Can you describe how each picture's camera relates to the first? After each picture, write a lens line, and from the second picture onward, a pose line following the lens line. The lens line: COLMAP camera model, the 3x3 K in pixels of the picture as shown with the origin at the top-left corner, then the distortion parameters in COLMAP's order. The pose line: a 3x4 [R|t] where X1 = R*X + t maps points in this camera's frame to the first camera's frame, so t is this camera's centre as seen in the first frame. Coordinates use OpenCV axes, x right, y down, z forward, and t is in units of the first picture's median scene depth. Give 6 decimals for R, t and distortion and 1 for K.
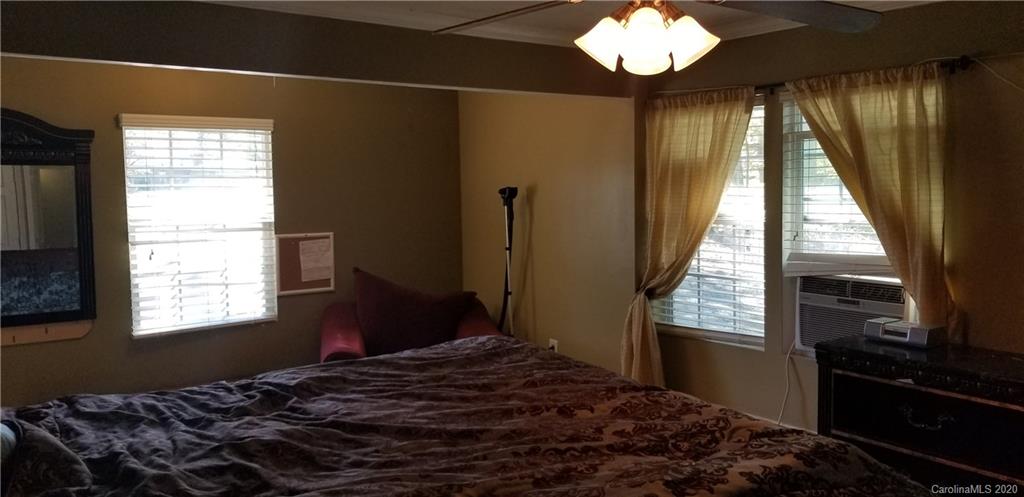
lens RADIAL K [[791.8, 0, 512.0], [0, 791.8, 248.5], [0, 0, 1]] dist [0.115104, -0.213236]
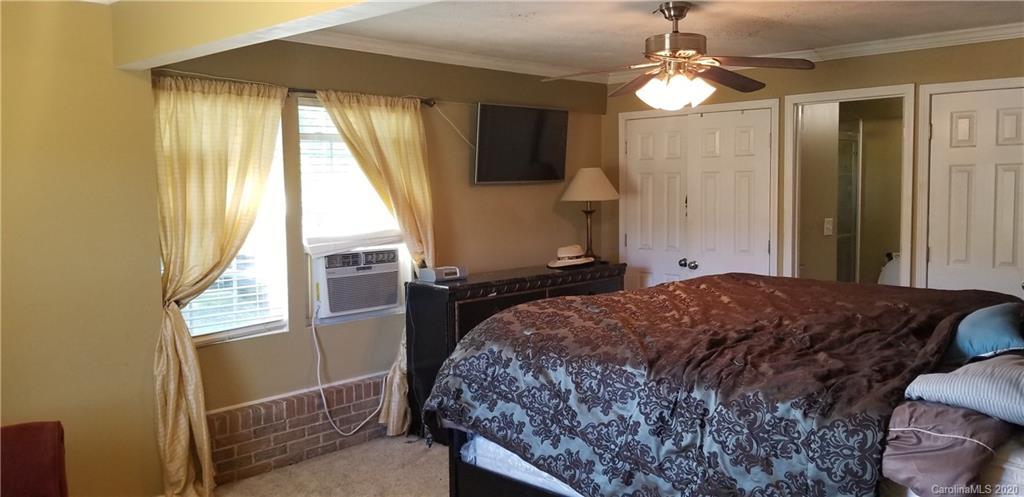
lens RADIAL K [[791.8, 0, 512.0], [0, 791.8, 248.5], [0, 0, 1]] dist [0.115104, -0.213236]
pose [[-0.148378, -0.061525, 0.987015, -0.679712], [0.101925, 0.991796, 0.077145, -0.031290], [-0.983664, 0.112048, -0.140889, 0.716231]]
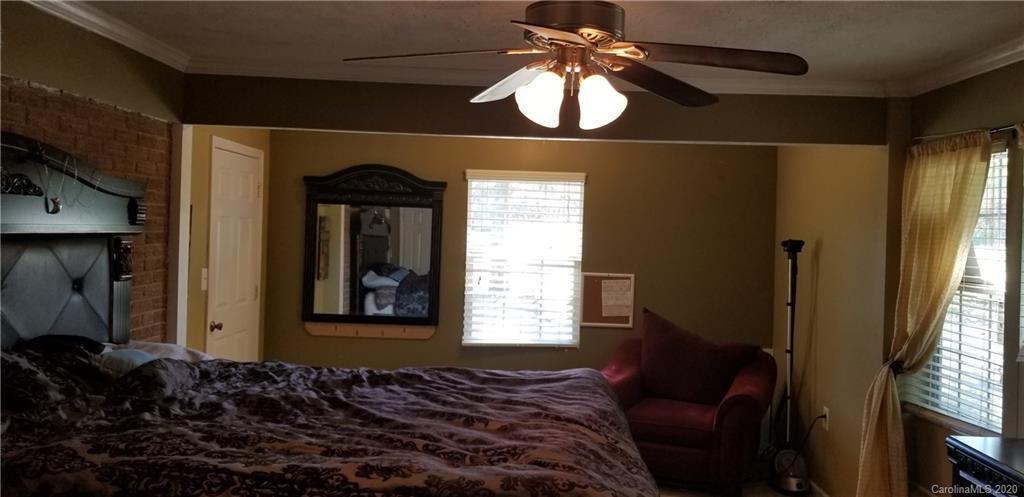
lens RADIAL K [[791.8, 0, 512.0], [0, 791.8, 248.5], [0, 0, 1]] dist [0.115104, -0.213236]
pose [[0.799246, 0.051407, -0.598802, 0.335322], [-0.089632, 0.995388, -0.034182, -0.003821], [0.594283, 0.080992, 0.800168, 0.031011]]
